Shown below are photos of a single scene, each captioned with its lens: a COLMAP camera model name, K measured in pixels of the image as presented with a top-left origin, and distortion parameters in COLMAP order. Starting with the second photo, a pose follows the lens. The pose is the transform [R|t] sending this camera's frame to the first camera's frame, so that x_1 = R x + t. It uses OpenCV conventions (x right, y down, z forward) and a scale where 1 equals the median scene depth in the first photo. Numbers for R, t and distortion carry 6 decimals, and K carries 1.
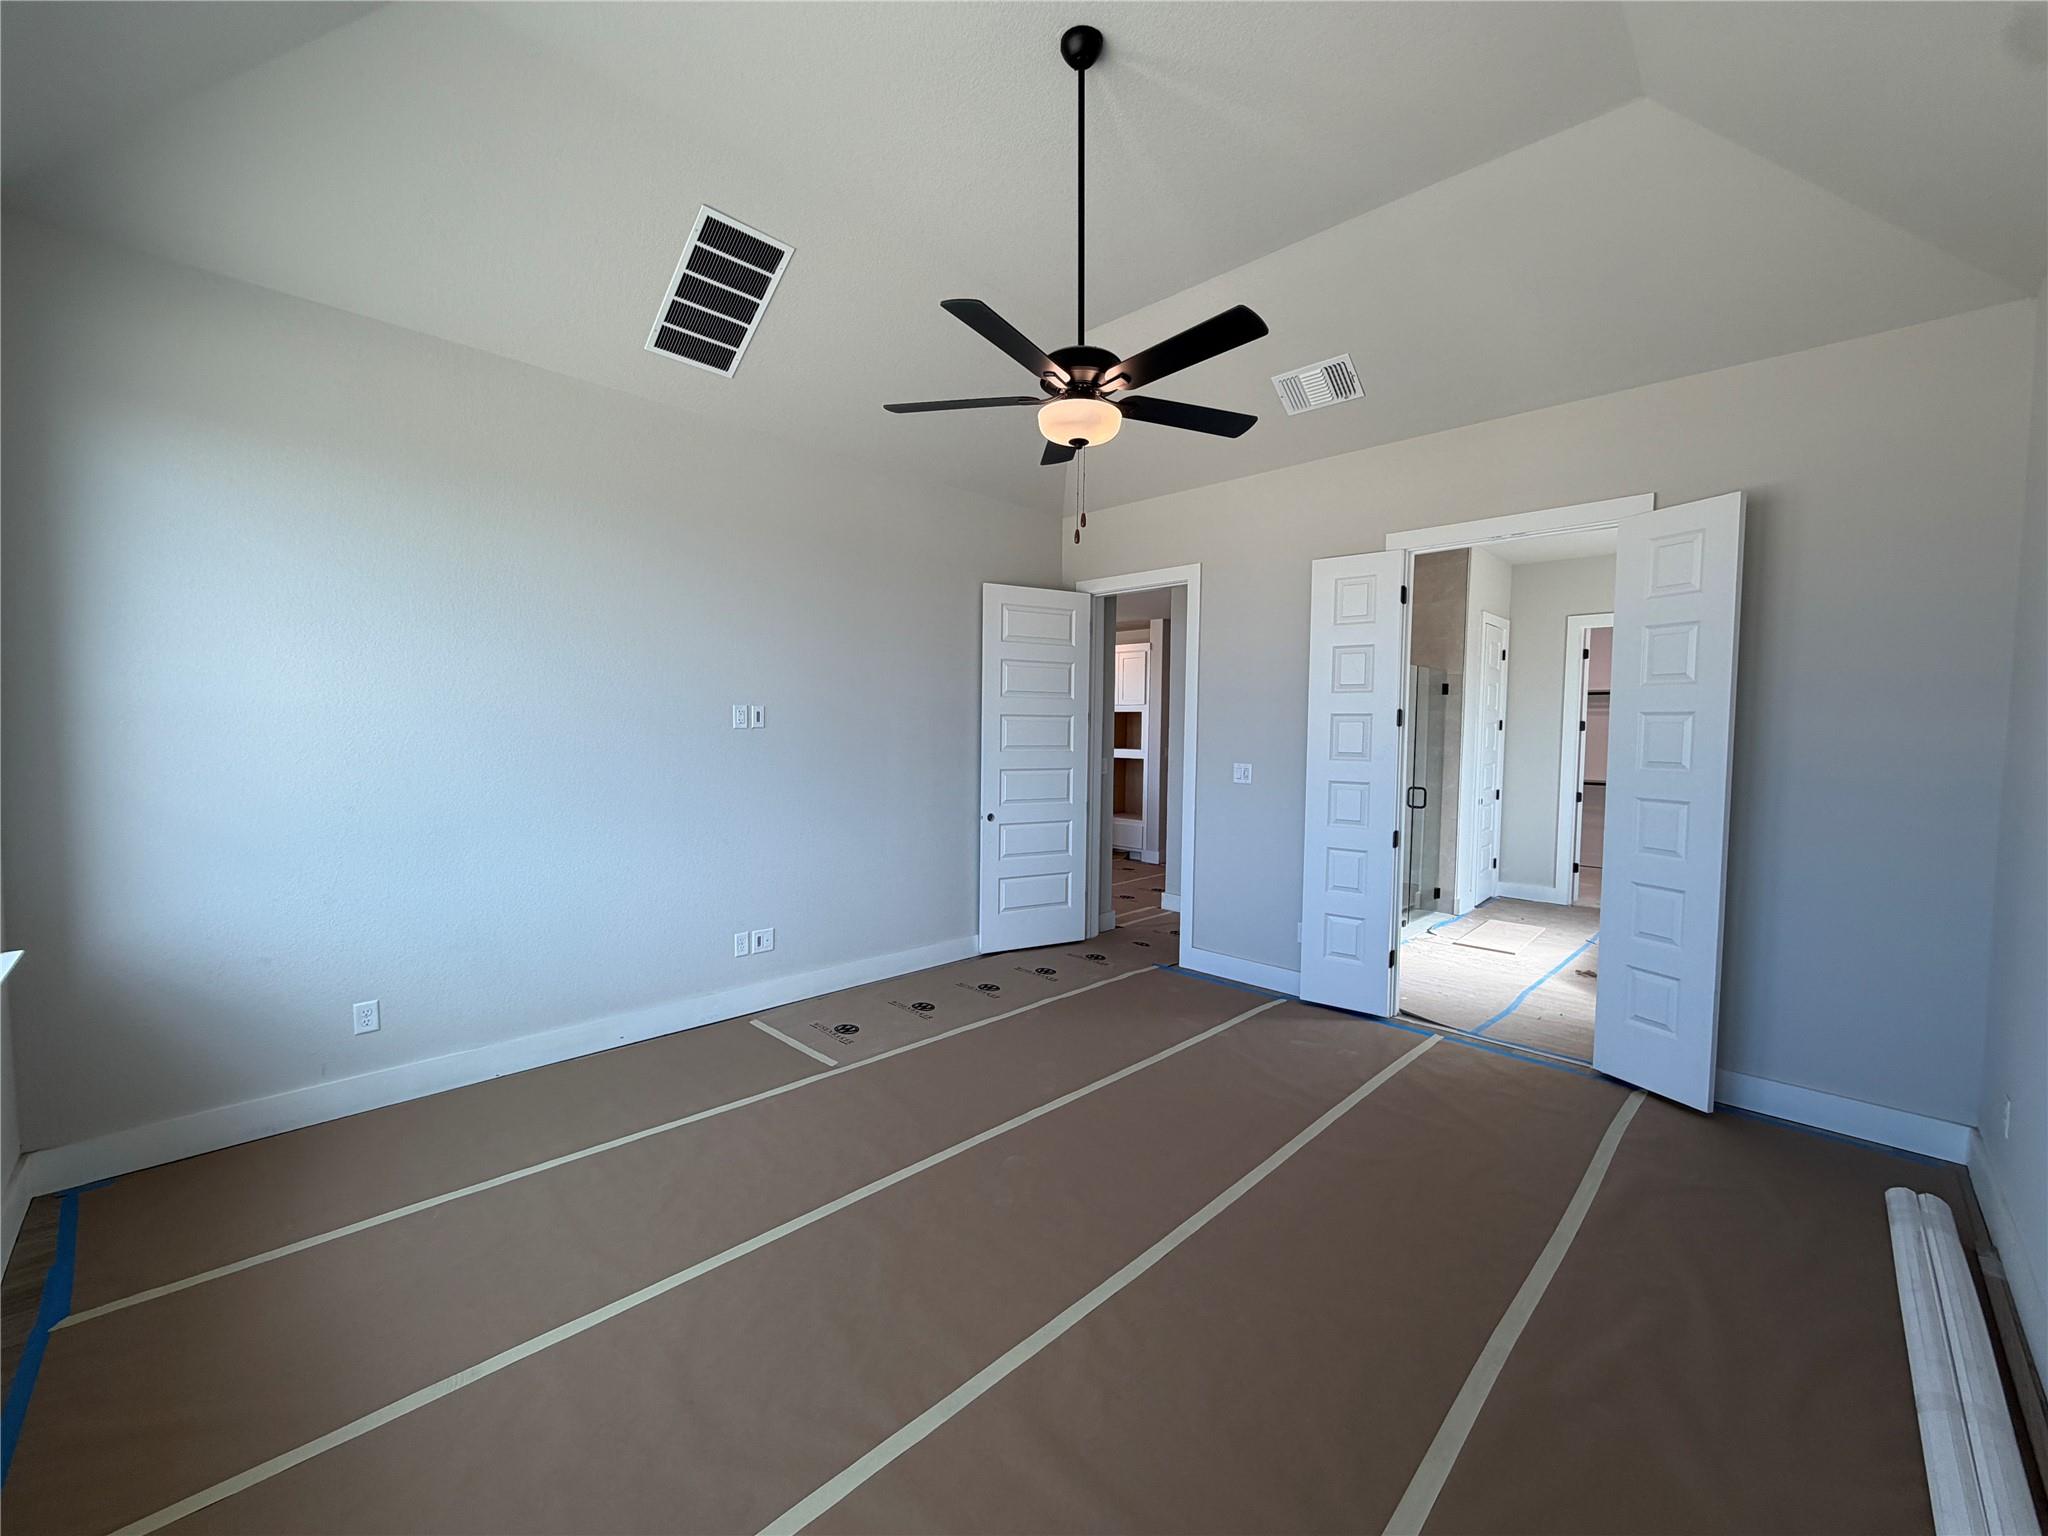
lens RADIAL K [[818.2, 0, 1022.0], [0, 818.2, 772.6], [0, 0, 1]] dist [0.001073, 0.000010]
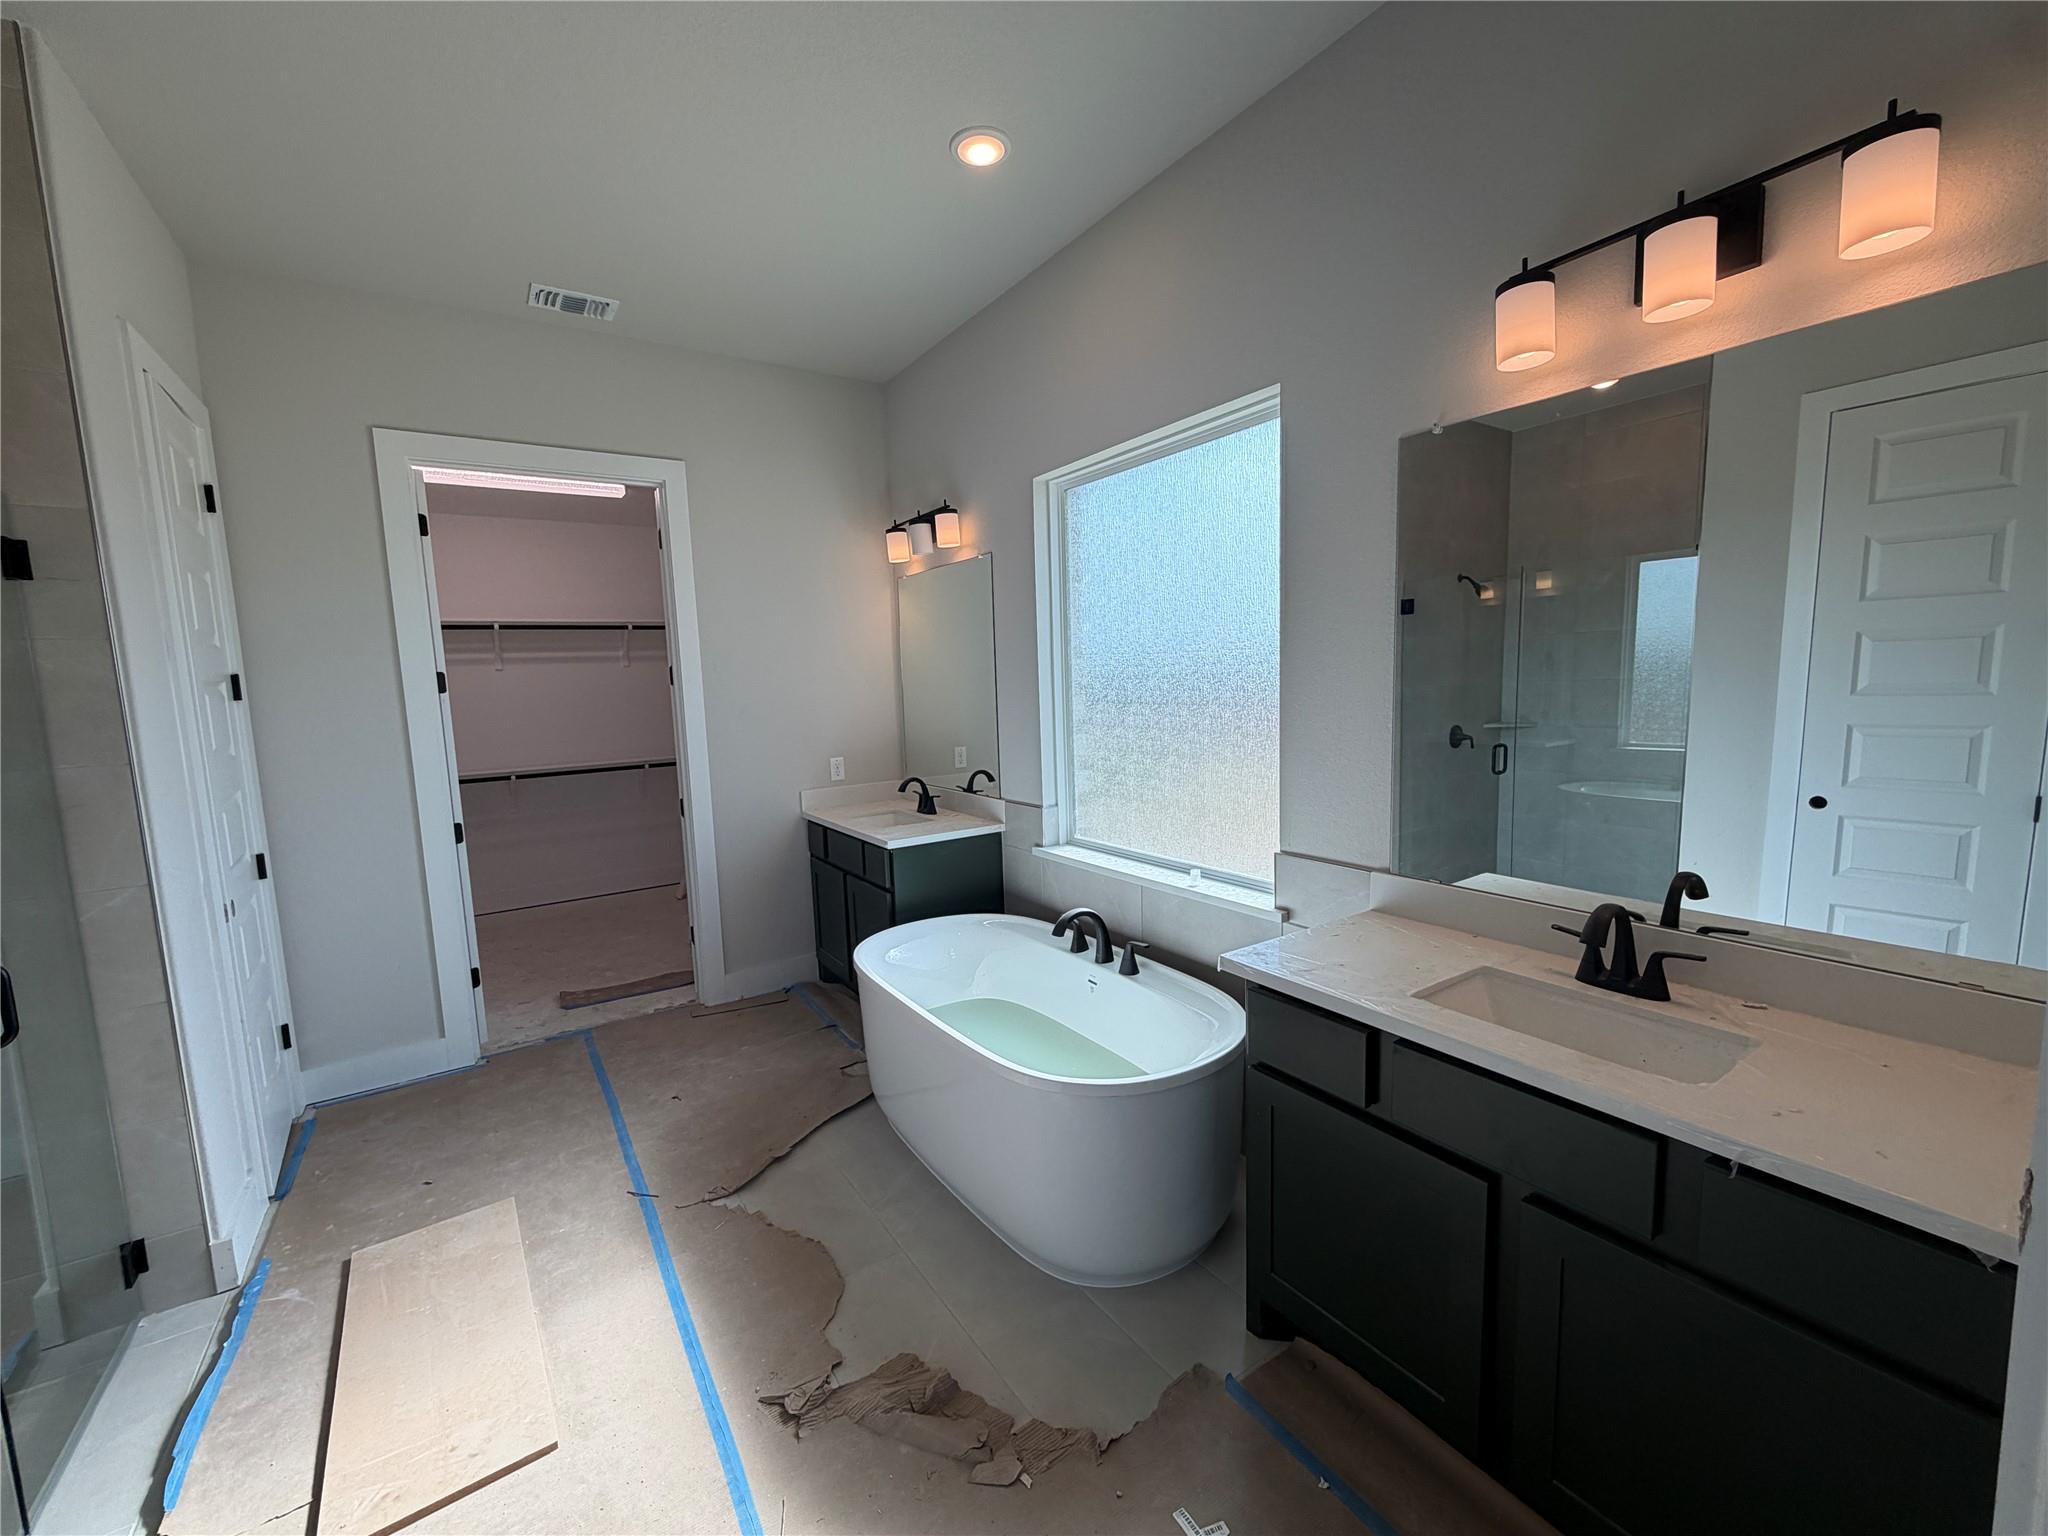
lens RADIAL K [[818.2, 0, 1024.3], [0, 818.2, 765.8], [0, 0, 1]] dist [0.001073, 0.000010]
pose [[0.194421, -0.129224, 0.972369, 0.301185], [0.100740, 0.988674, 0.111248, -0.029651], [-0.975732, 0.076328, 0.205237, 0.605437]]
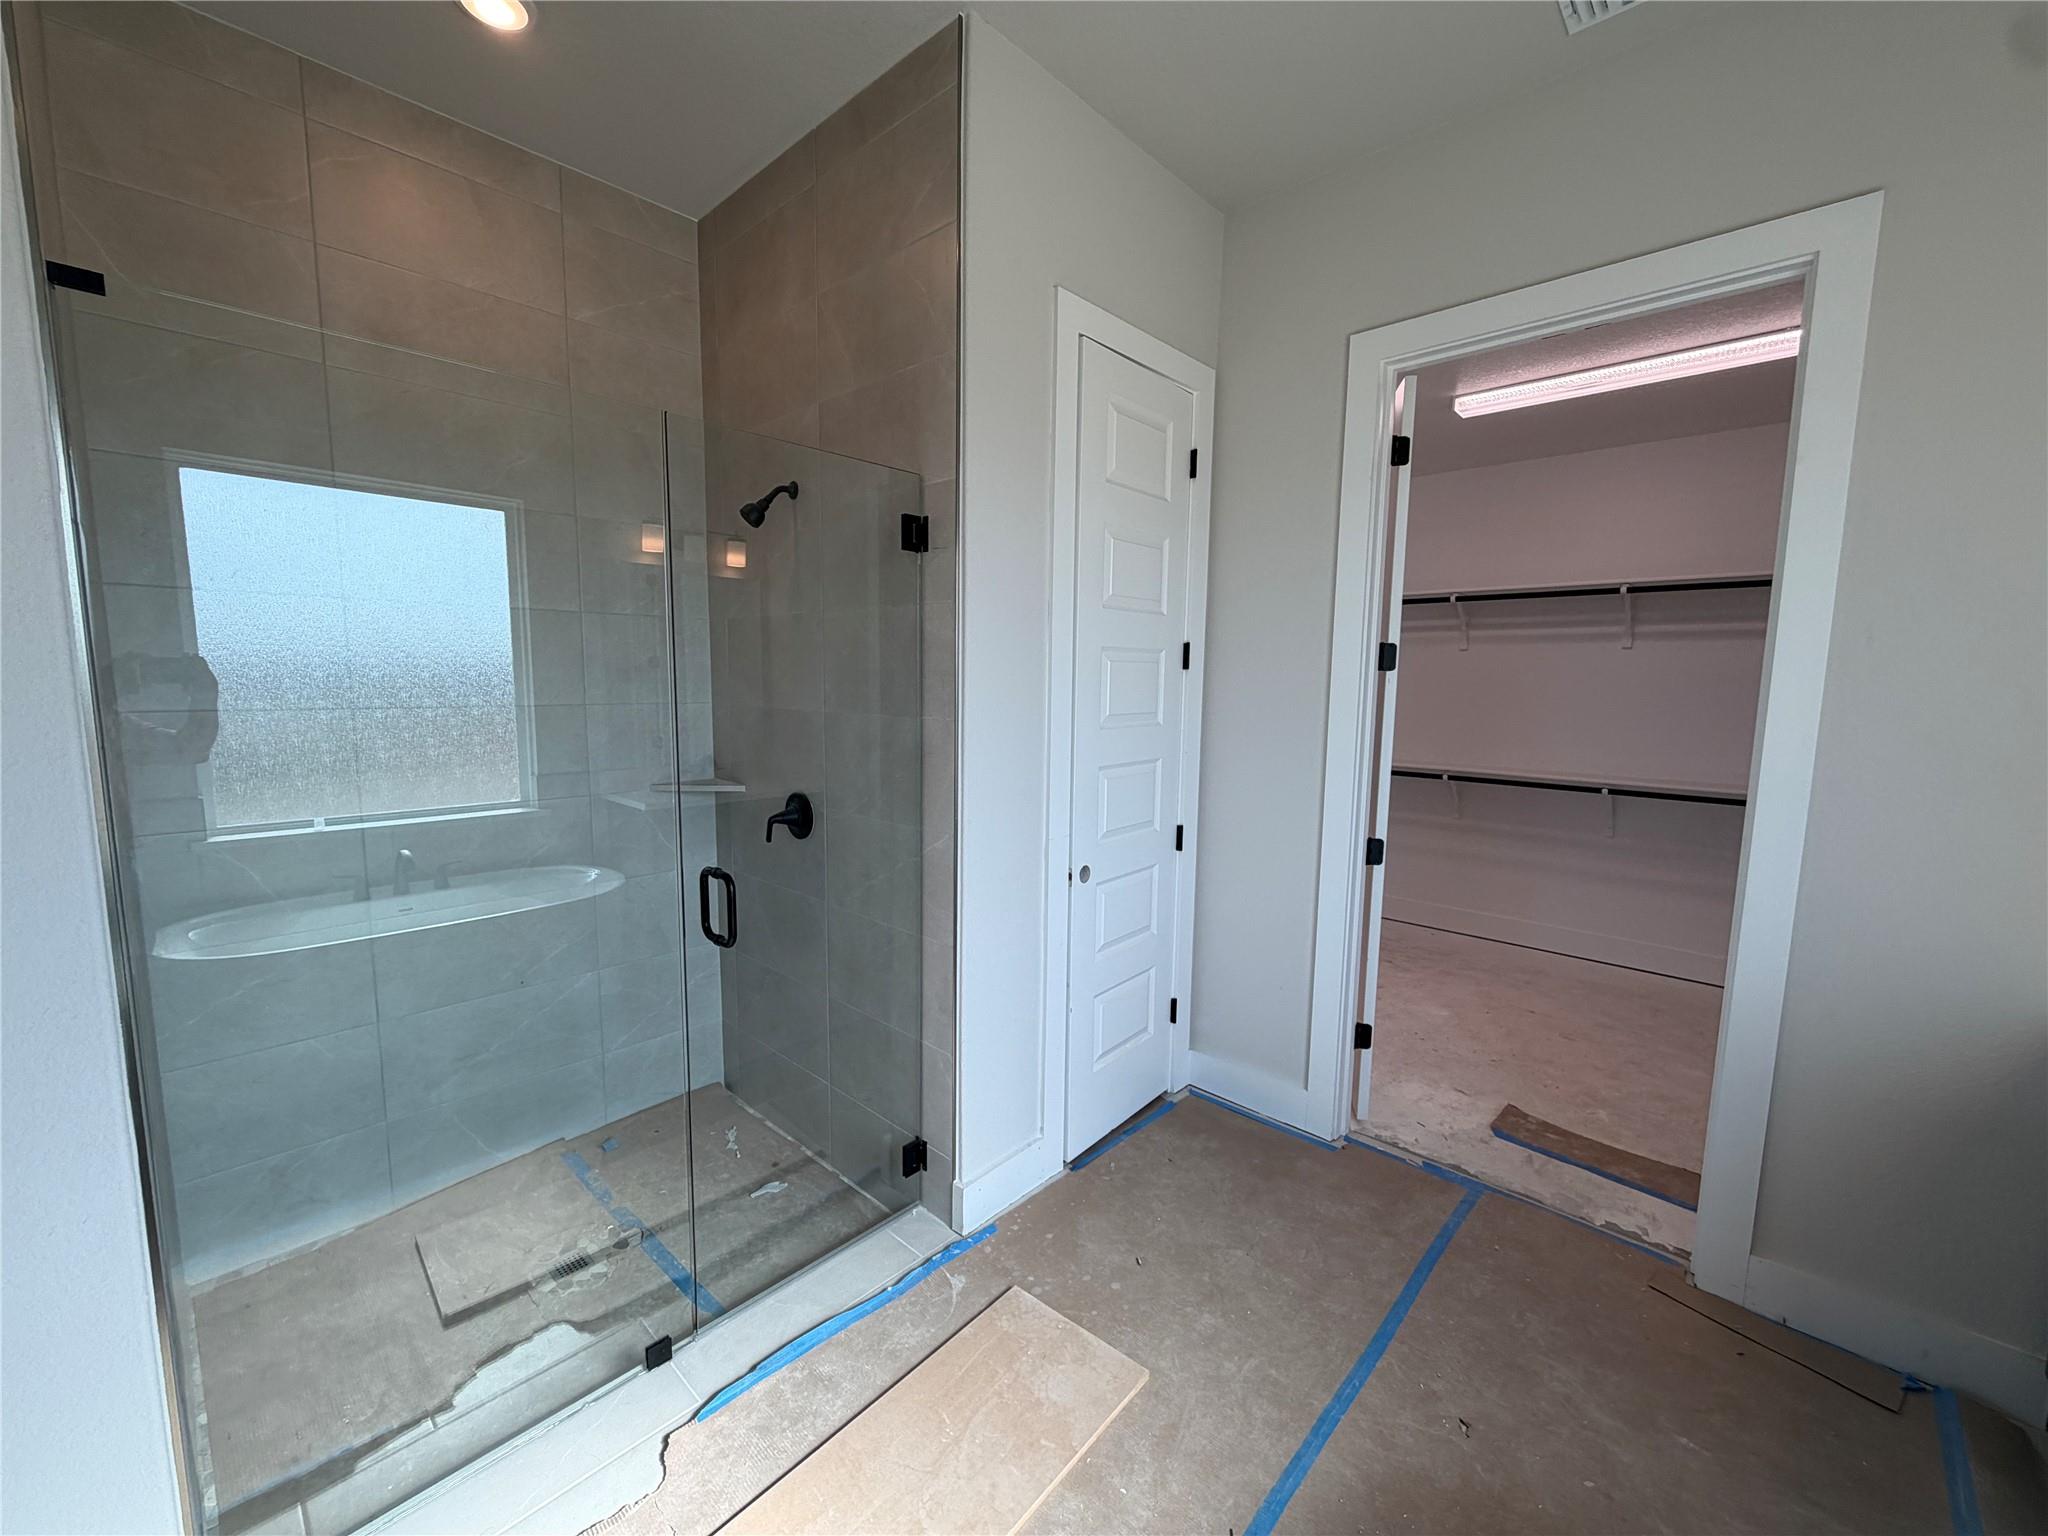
lens RADIAL K [[818.2, 0, 1023.9], [0, 818.2, 770.6], [0, 0, 1]] dist [0.001073, 0.000010]
pose [[0.999751, -0.003012, 0.022121, 0.538810], [0.001857, 0.998643, 0.052037, -0.027136], [-0.022248, -0.051983, 0.998400, 0.666664]]
